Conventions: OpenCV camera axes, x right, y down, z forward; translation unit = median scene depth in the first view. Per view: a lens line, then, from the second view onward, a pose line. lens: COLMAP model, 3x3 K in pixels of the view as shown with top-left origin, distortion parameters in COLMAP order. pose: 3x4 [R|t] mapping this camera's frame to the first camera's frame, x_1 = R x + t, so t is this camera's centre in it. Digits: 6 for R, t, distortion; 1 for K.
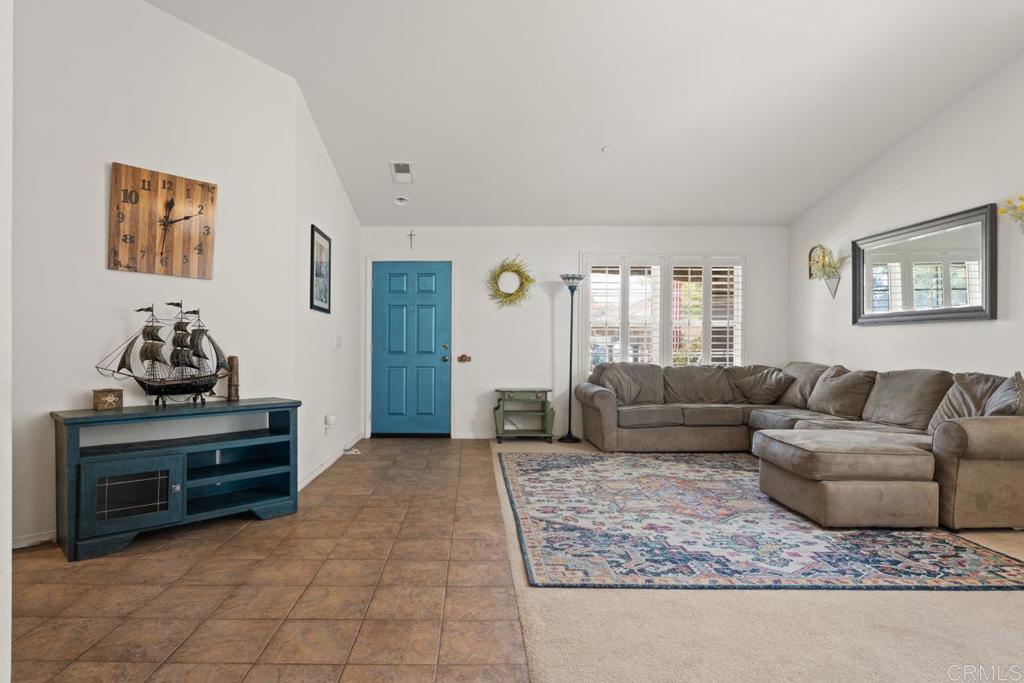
lens RADIAL K [[564.0, 0, 462.3], [0, 564.0, 350.1], [0, 0, 1]] dist [-0.013697, 0.001863]
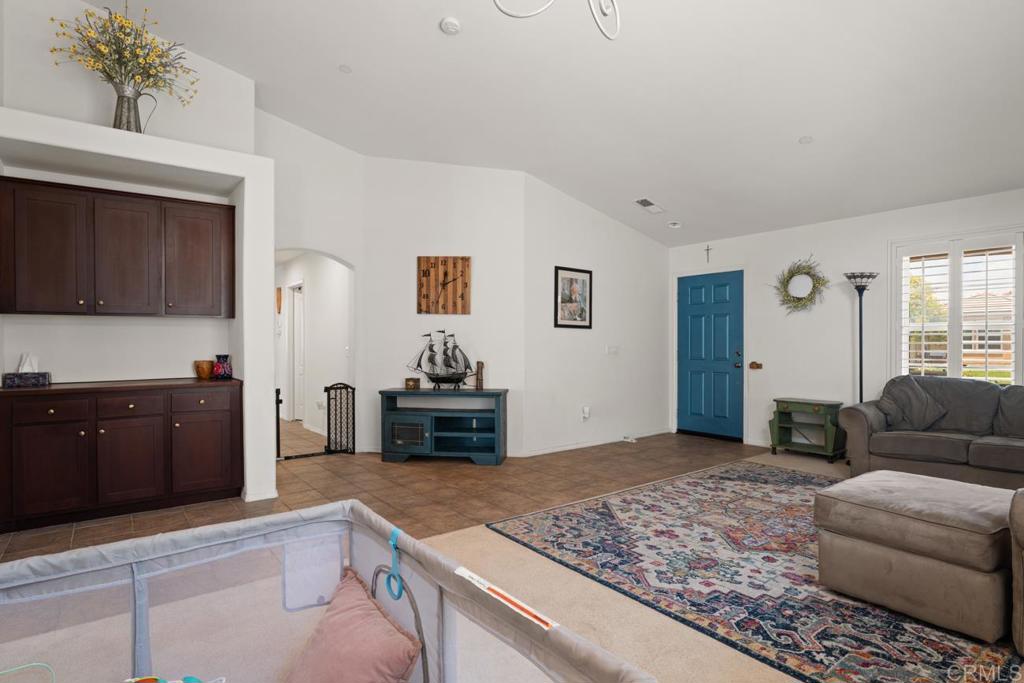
lens RADIAL K [[531.9, 0, 507.7], [0, 531.9, 347.2], [0, 0, 1]] dist [-0.013779, 0.001565]
pose [[0.617812, 0.003890, -0.786316, 0.727567], [-0.002414, 0.999992, 0.003051, -0.030069], [0.786322, 0.000013, 0.617816, 0.109617]]
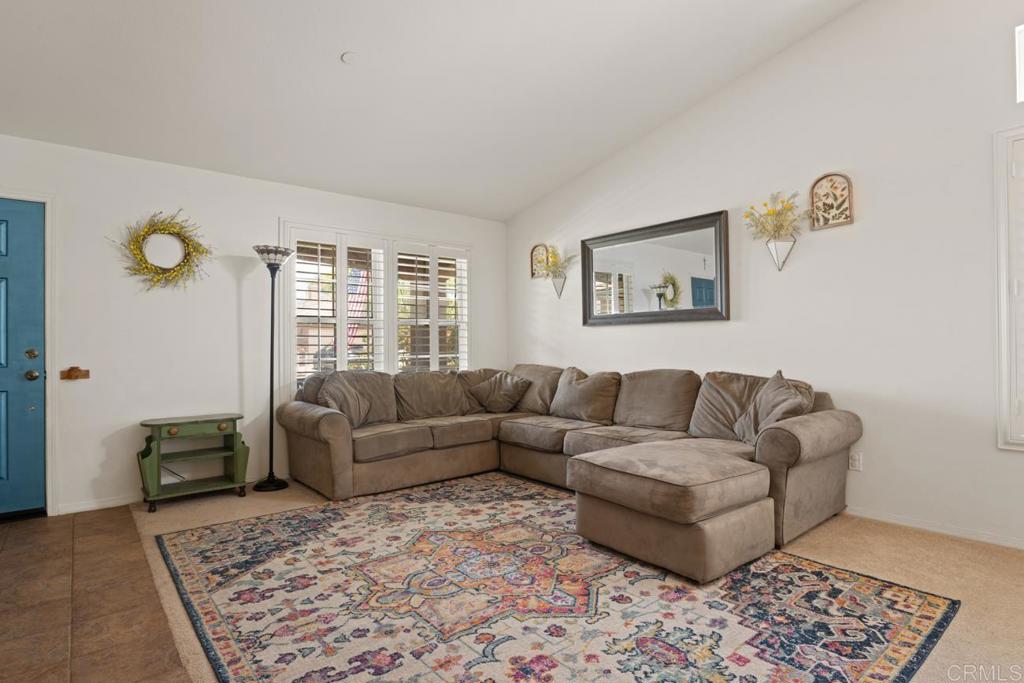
lens RADIAL K [[531.9, 0, 507.7], [0, 531.9, 347.2], [0, 0, 1]] dist [-0.013779, 0.001565]
pose [[0.762062, -0.007436, 0.647461, -0.012851], [0.014782, 0.999873, -0.005914, -0.003895], [-0.647335, 0.014078, 0.762076, 0.461304]]
